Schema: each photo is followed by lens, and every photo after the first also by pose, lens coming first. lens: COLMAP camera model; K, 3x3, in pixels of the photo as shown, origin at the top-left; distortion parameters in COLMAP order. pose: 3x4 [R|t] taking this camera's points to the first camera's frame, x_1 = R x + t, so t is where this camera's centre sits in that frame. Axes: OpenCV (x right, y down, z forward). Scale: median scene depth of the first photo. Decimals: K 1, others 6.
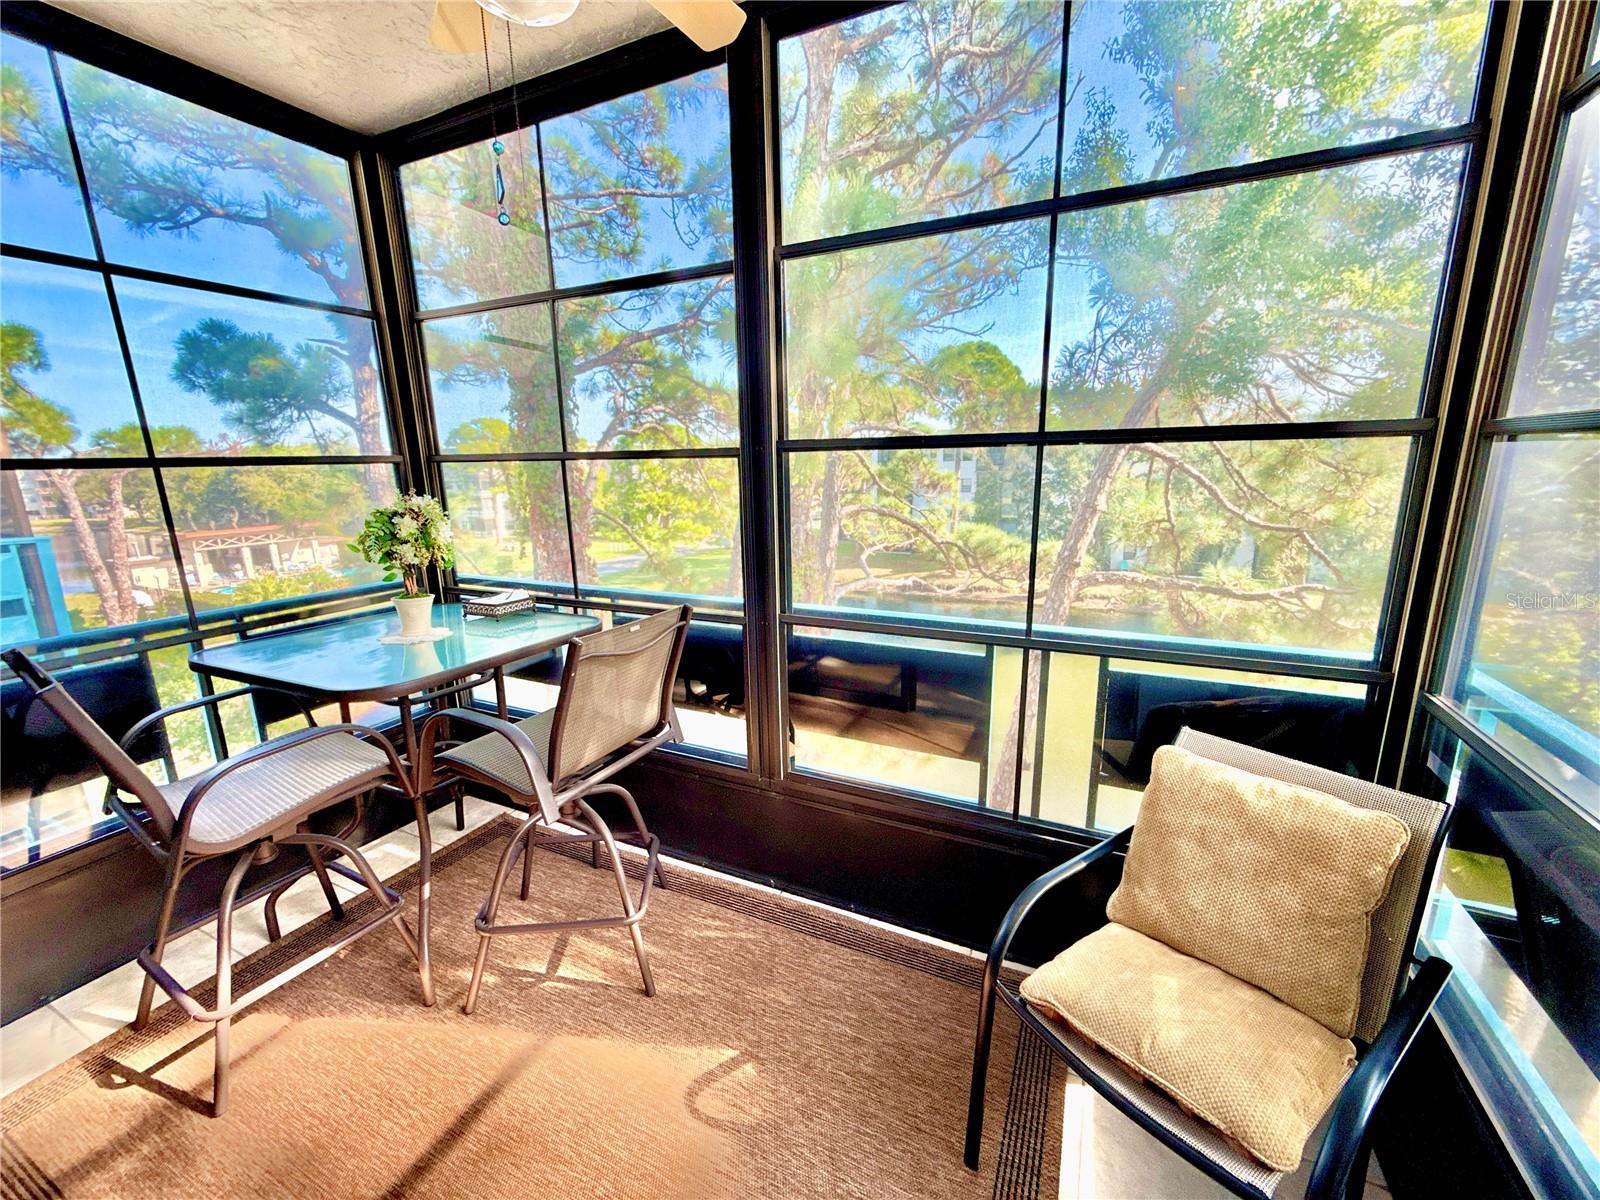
lens RADIAL K [[644.2, 0, 806.5], [0, 644.2, 602.8], [0, 0, 1]] dist [-0.000491, 0.000100]
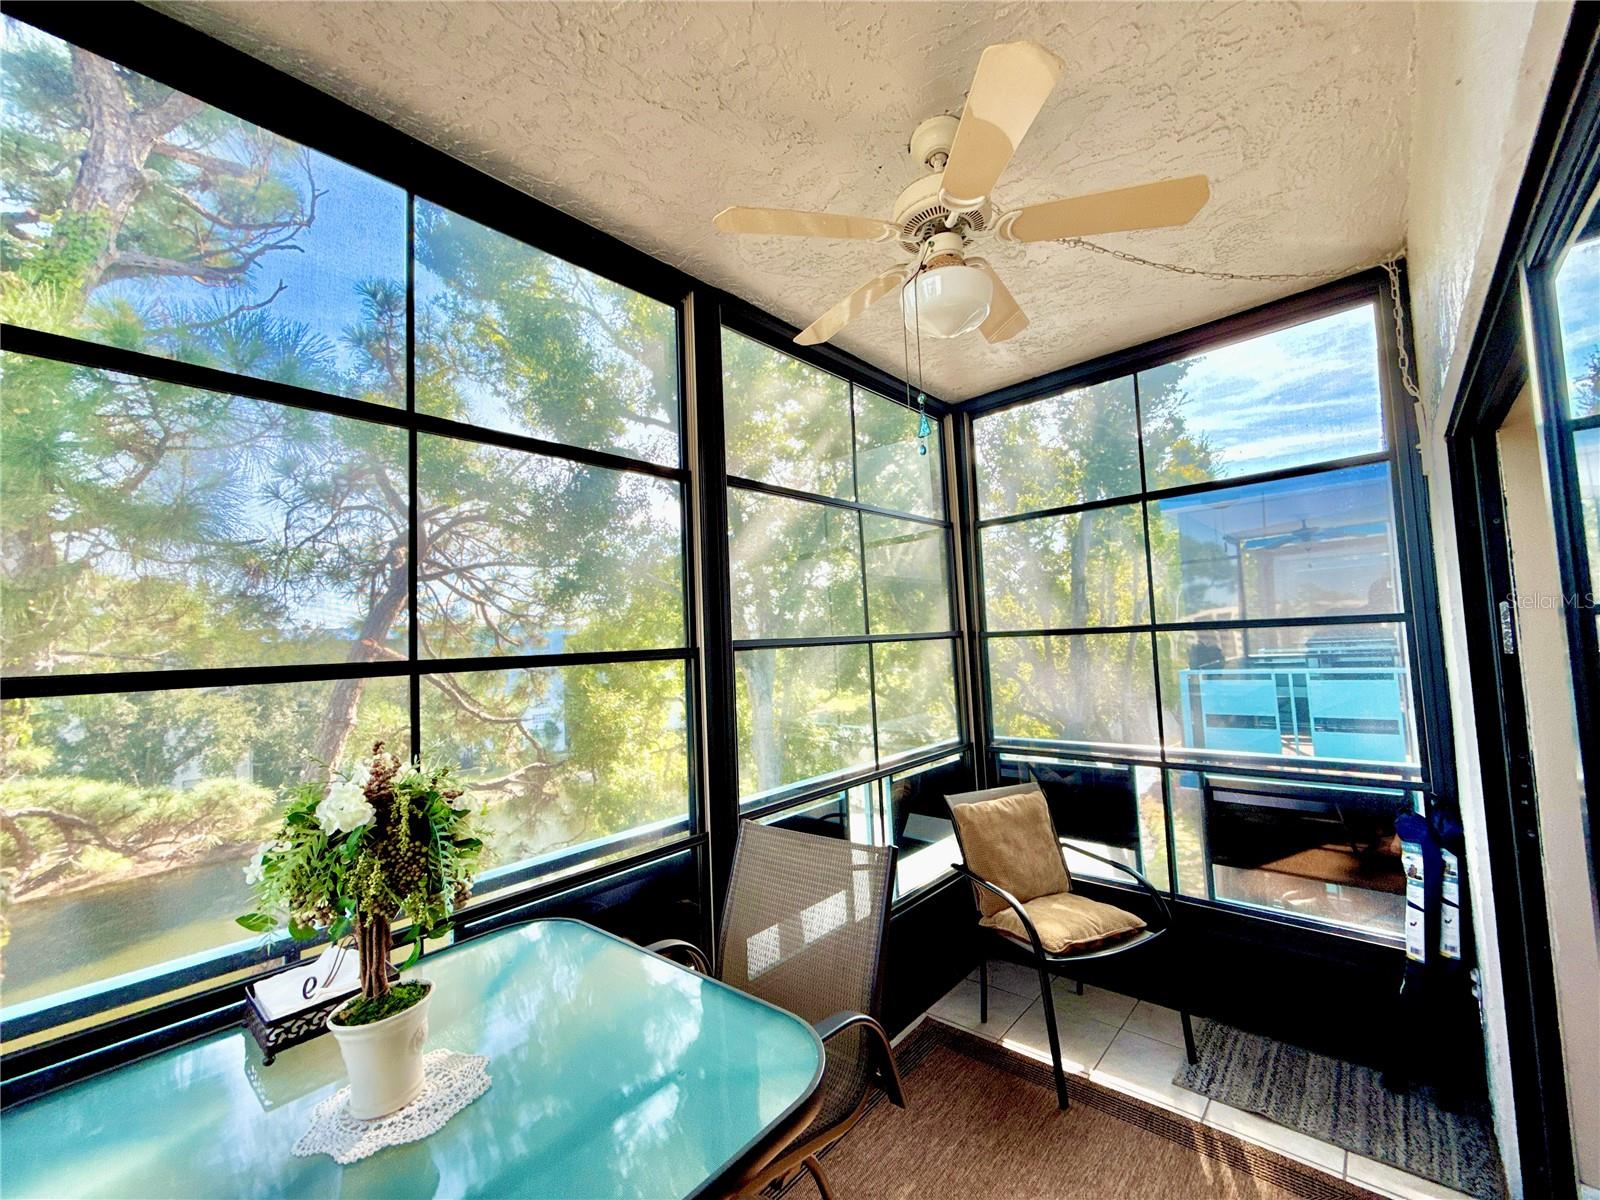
lens RADIAL K [[644.2, 0, 804.5], [0, 644.2, 600.0], [0, 0, 1]] dist [-0.000491, 0.000100]
pose [[0.290217, 0.061661, 0.954972, -1.003036], [0.246049, 0.959565, -0.136732, -0.143488], [-0.924789, 0.274652, 0.263310, 0.594238]]
